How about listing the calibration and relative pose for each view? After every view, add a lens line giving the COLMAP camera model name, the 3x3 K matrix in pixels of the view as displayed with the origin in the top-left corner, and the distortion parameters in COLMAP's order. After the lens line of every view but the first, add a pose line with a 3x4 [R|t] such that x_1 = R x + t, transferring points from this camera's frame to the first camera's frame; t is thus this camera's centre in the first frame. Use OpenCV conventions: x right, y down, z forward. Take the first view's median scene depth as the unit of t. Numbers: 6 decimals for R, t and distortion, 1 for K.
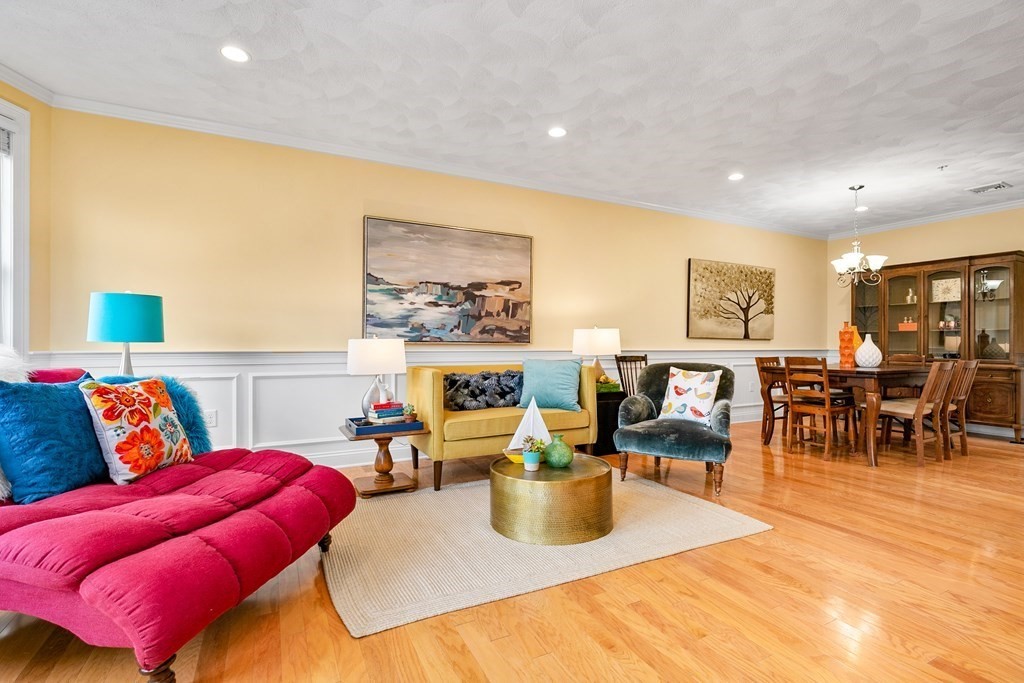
lens RADIAL K [[478.9, 0, 512.9], [0, 478.9, 341.3], [0, 0, 1]] dist [-0.016833, 0.004566]
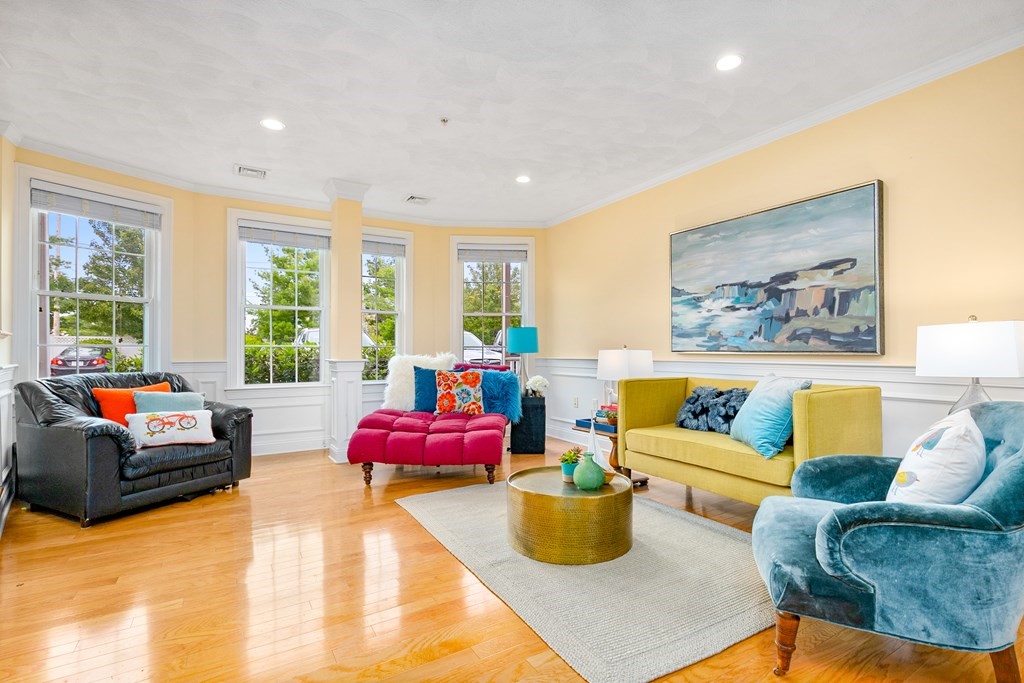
lens RADIAL K [[478.9, 0, 509.8], [0, 478.9, 345.6], [0, 0, 1]] dist [-0.016833, 0.004566]
pose [[0.061779, -0.015921, -0.997963, 0.740890], [0.005725, 0.999862, -0.015597, 0.001616], [0.998073, -0.004749, 0.061861, 0.587989]]
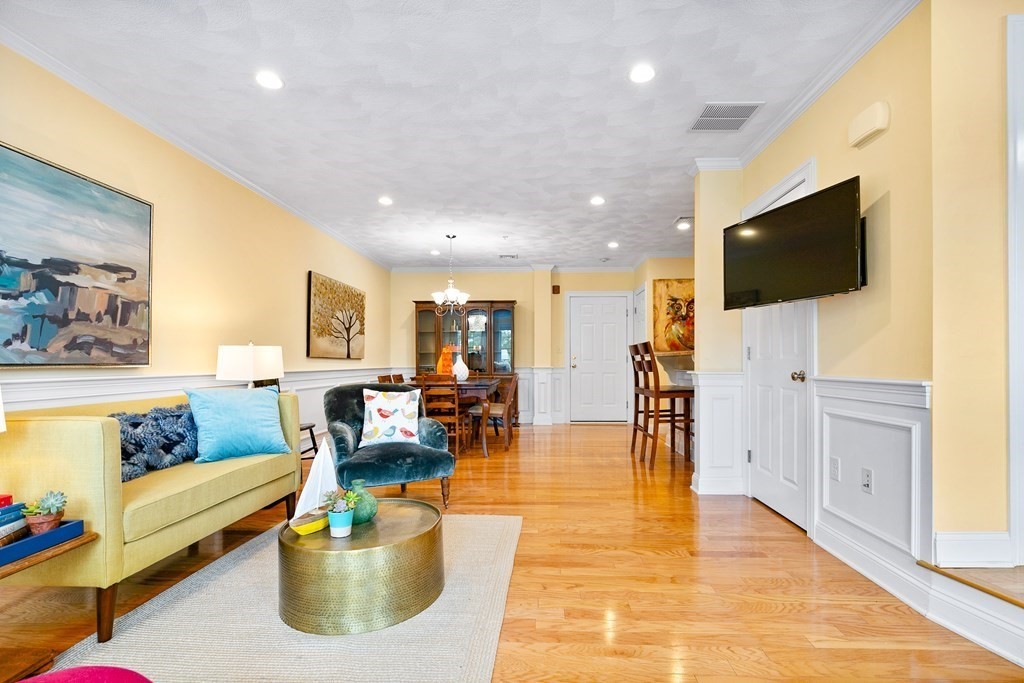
lens RADIAL K [[478.9, 0, 528.7], [0, 478.9, 360.0], [0, 0, 1]] dist [-0.016833, 0.004566]
pose [[0.481021, -0.003006, 0.876704, -0.340004], [0.002661, 0.999995, 0.001968, -0.003898], [-0.876705, 0.001386, 0.481027, 0.276921]]
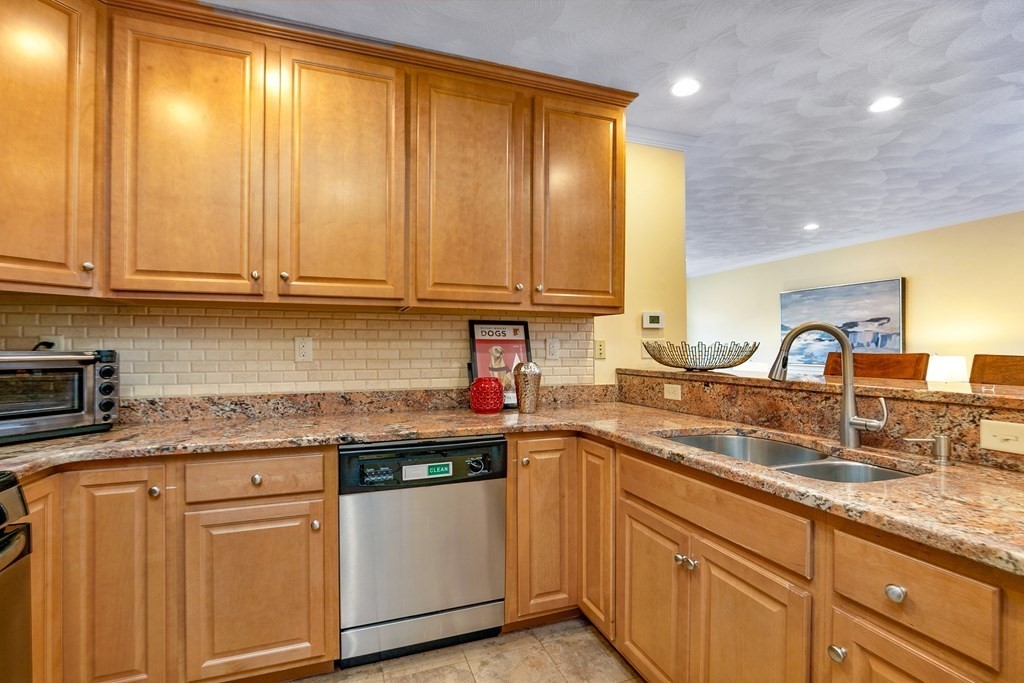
lens RADIAL K [[478.9, 0, 513.5], [0, 478.9, 346.1], [0, 0, 1]] dist [-0.016833, 0.004566]
pose [[-0.078916, -0.011941, -0.996810, 1.542854], [0.003492, 0.999919, -0.012255, -0.046855], [0.996875, -0.004448, -0.078868, 0.163770]]
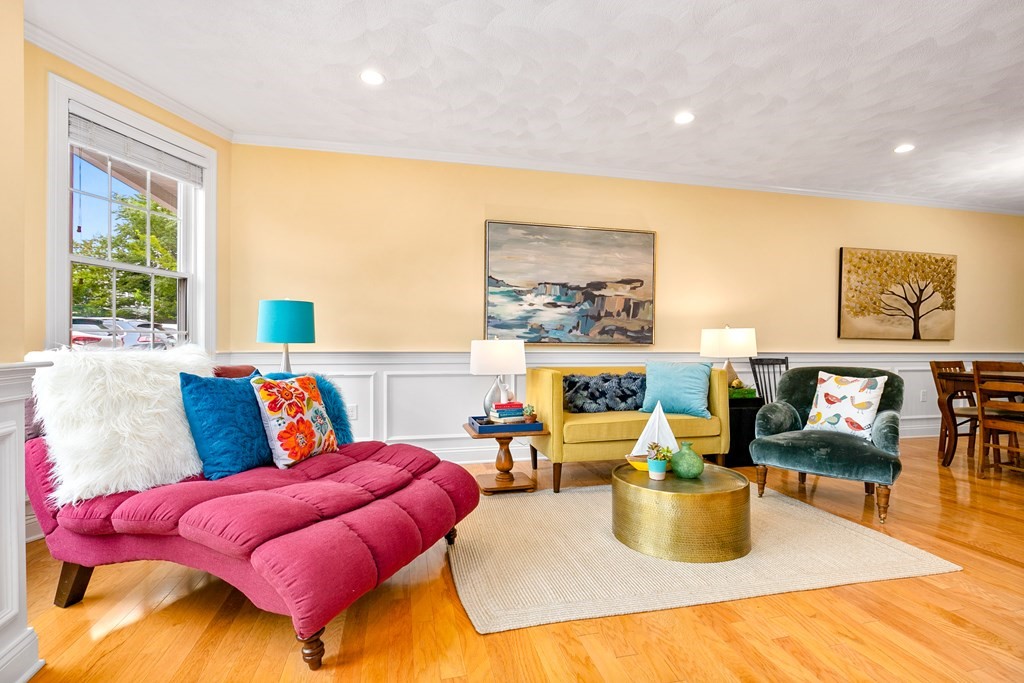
lens RADIAL K [[478.9, 0, 510.2], [0, 478.9, 343.9], [0, 0, 1]] dist [-0.016833, 0.004566]
pose [[0.970092, 0.000892, -0.242738, -0.009419], [-0.000006, 0.999993, 0.003652, -0.000177], [0.242739, -0.003541, 0.970085, 0.012508]]
